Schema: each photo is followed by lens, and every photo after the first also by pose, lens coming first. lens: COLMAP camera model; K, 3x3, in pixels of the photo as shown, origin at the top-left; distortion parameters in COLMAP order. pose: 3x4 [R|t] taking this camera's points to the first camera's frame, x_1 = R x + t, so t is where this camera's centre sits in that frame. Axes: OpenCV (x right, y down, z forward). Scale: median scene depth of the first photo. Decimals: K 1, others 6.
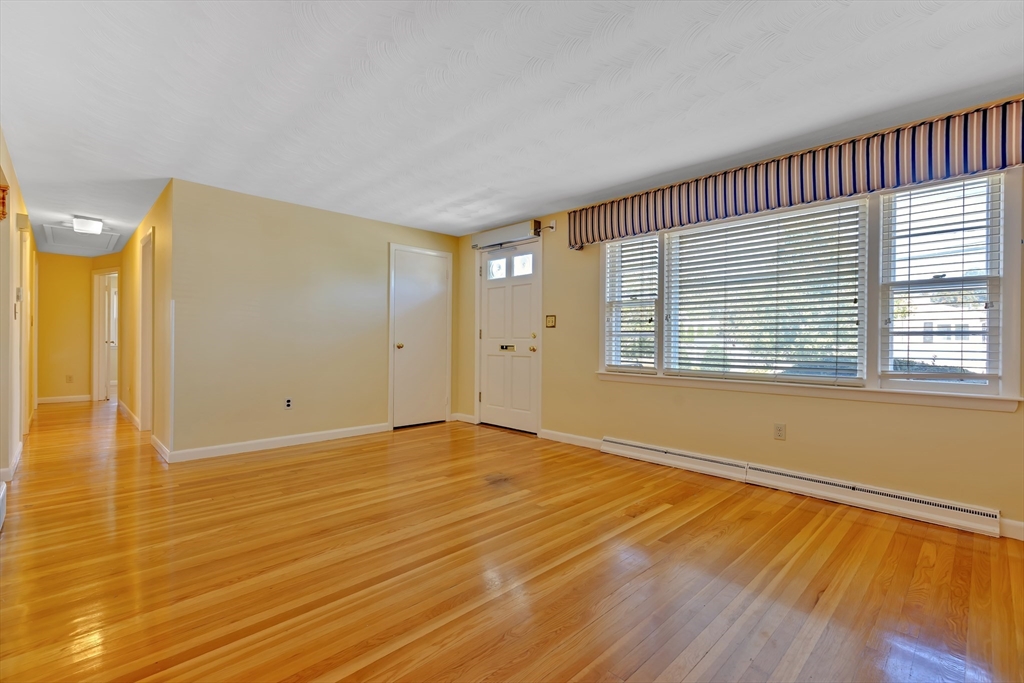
lens RADIAL K [[461.1, 0, 512.0], [0, 461.1, 341.5], [0, 0, 1]] dist [-0.002194, -0.000094]
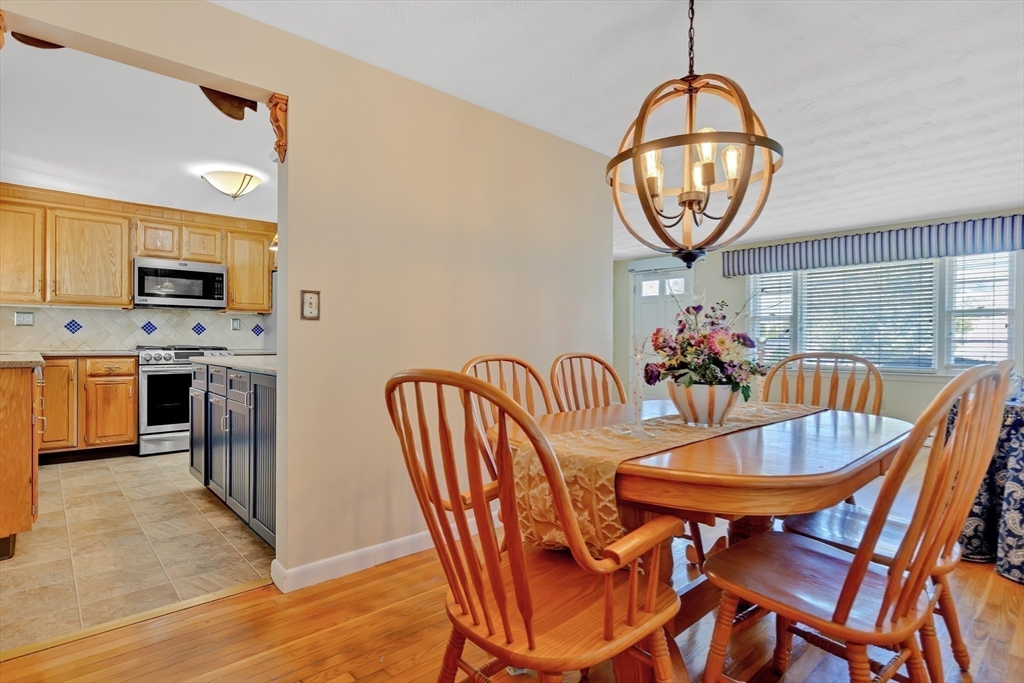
lens RADIAL K [[541.7, 0, 512.0], [0, 541.7, 341.5], [0, 0, 1]] dist [-0.001169, -0.000768]
pose [[0.998470, 0.013984, -0.053497, -0.629361], [-0.014789, 0.999783, -0.014683, 0.034370], [0.053280, 0.015452, 0.998460, -0.987525]]
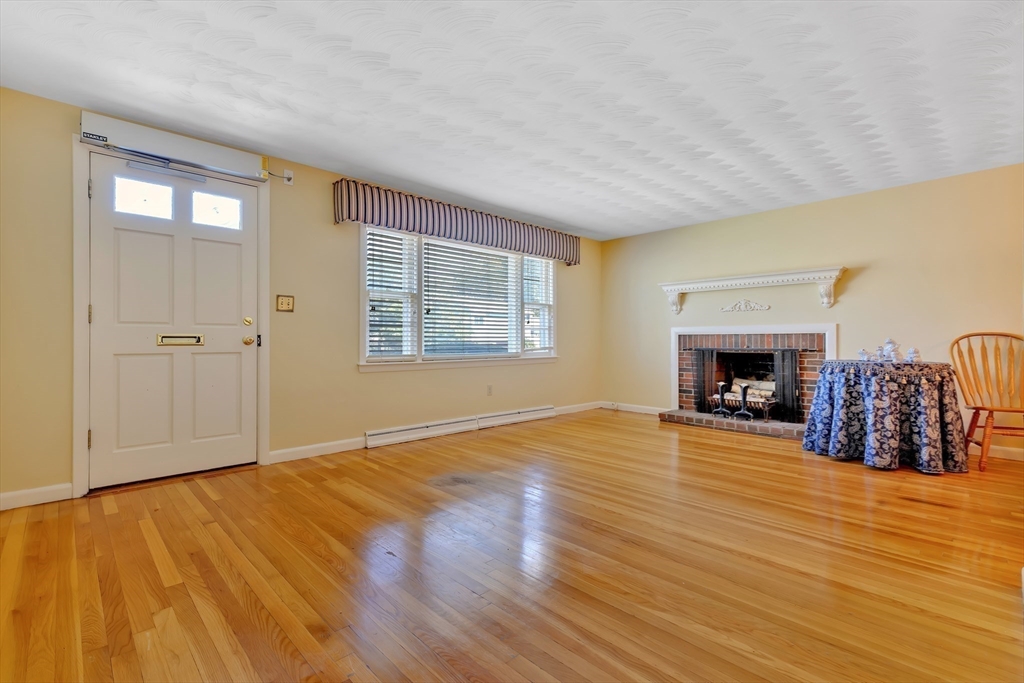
lens RADIAL K [[479.2, 0, 495.2], [0, 479.2, 339.2], [0, 0, 1]] dist [0.000293, 0.000257]
pose [[0.011452, -0.006316, 0.999914, -1.151521], [0.000409, 0.999980, 0.006311, 0.016036], [-0.999934, 0.000337, 0.011454, 1.076586]]
